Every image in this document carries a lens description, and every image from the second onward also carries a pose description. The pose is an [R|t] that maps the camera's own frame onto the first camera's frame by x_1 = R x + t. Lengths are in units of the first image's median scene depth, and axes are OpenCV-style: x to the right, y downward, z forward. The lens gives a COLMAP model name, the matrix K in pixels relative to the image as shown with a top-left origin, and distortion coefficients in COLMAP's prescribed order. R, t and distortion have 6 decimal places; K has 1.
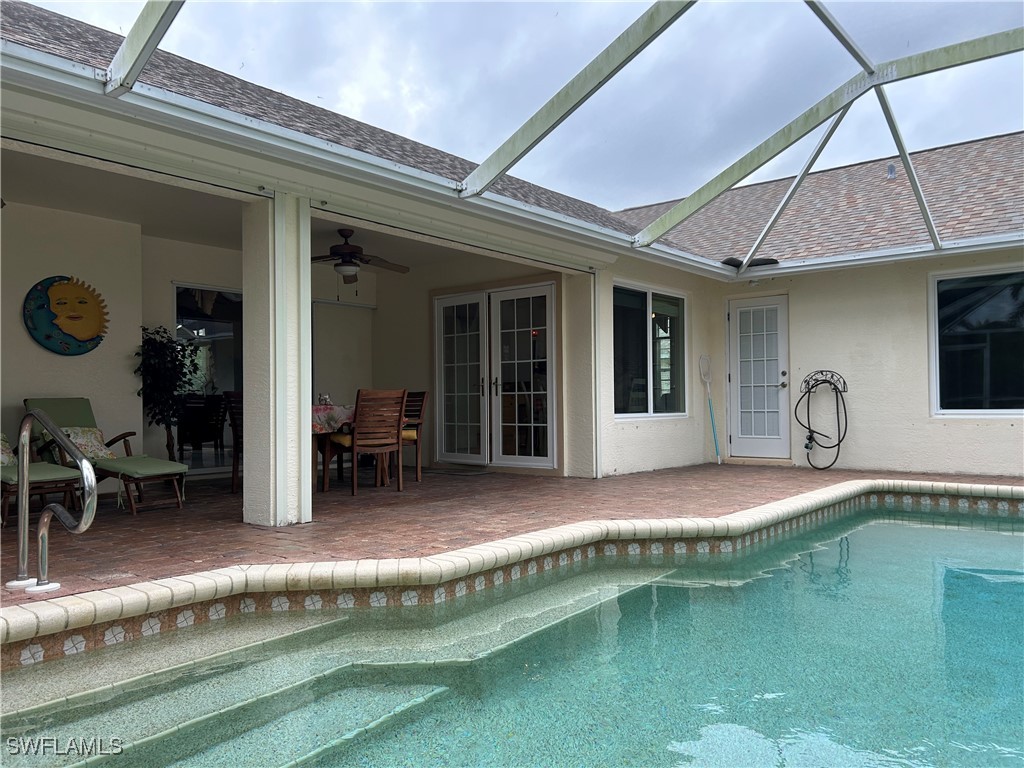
lens RADIAL K [[768.2, 0, 511.1], [0, 768.2, 388.7], [0, 0, 1]] dist [0.034013, -0.029459]
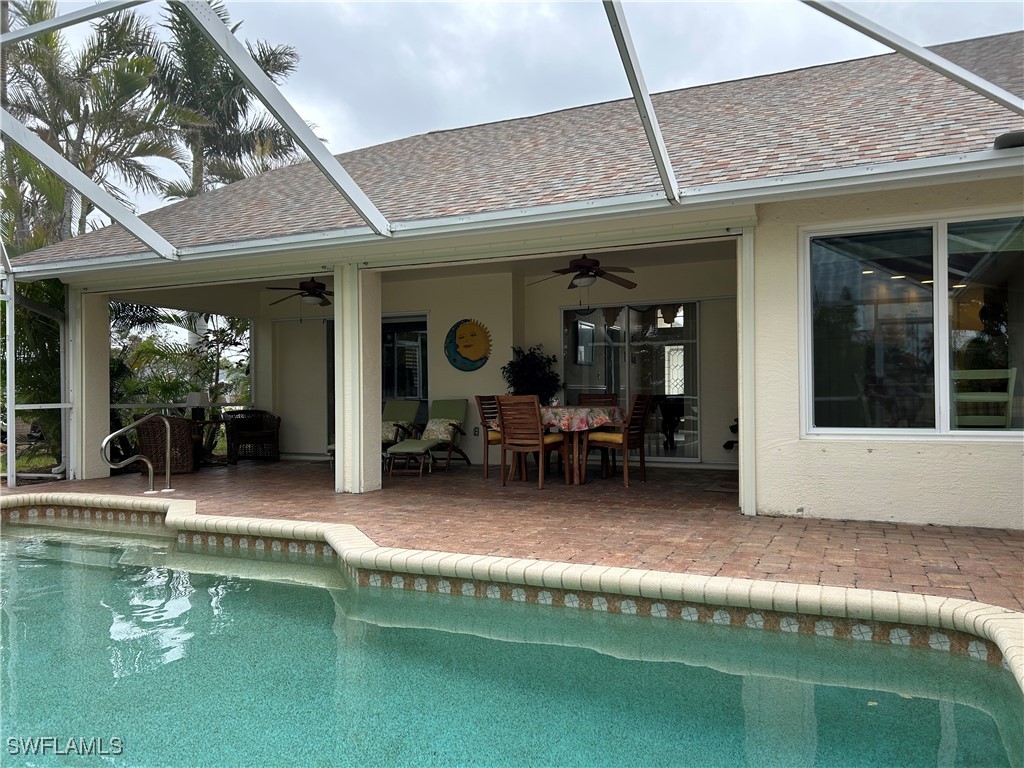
lens RADIAL K [[768.2, 0, 511.4], [0, 768.2, 384.0], [0, 0, 1]] dist [0.034013, -0.029459]
pose [[0.260058, -0.008501, -0.965555, 0.856750], [0.026674, 0.999643, -0.001617, -0.013378], [0.965224, -0.025334, 0.260192, 0.666121]]
